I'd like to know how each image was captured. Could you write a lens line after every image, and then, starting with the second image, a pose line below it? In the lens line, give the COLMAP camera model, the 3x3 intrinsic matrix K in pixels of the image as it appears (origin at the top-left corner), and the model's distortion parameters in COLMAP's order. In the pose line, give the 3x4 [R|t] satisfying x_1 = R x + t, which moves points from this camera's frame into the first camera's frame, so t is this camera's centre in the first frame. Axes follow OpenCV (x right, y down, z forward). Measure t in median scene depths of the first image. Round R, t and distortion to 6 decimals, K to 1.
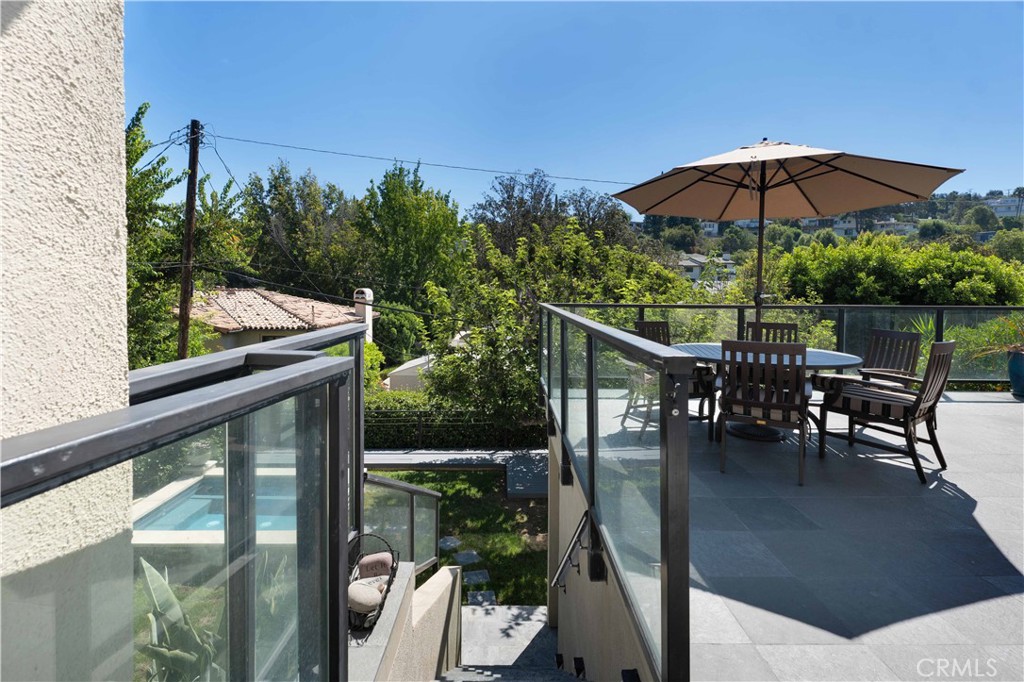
lens RADIAL K [[447.1, 0, 533.0], [0, 447.1, 305.0], [0, 0, 1]] dist [-0.001434, 0.000291]
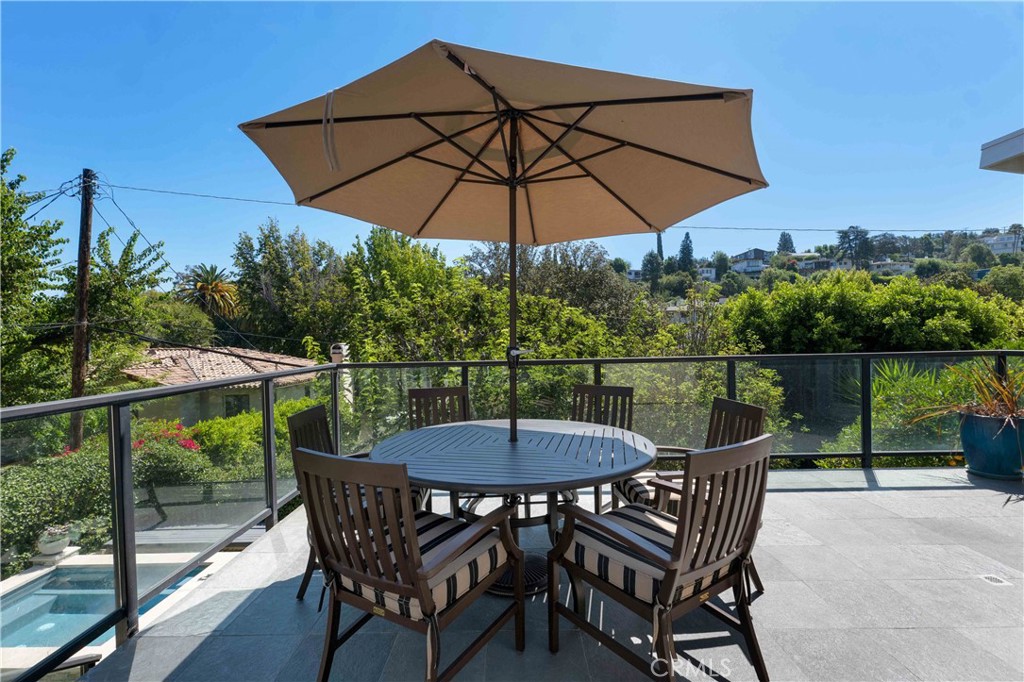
lens RADIAL K [[447.1, 0, 514.8], [0, 447.1, 346.3], [0, 0, 1]] dist [-0.001434, 0.000291]
pose [[0.999462, -0.027848, -0.017338, 0.147319], [0.027506, 0.999429, -0.019630, -0.004475], [0.017875, 0.019142, 0.999657, 0.106101]]
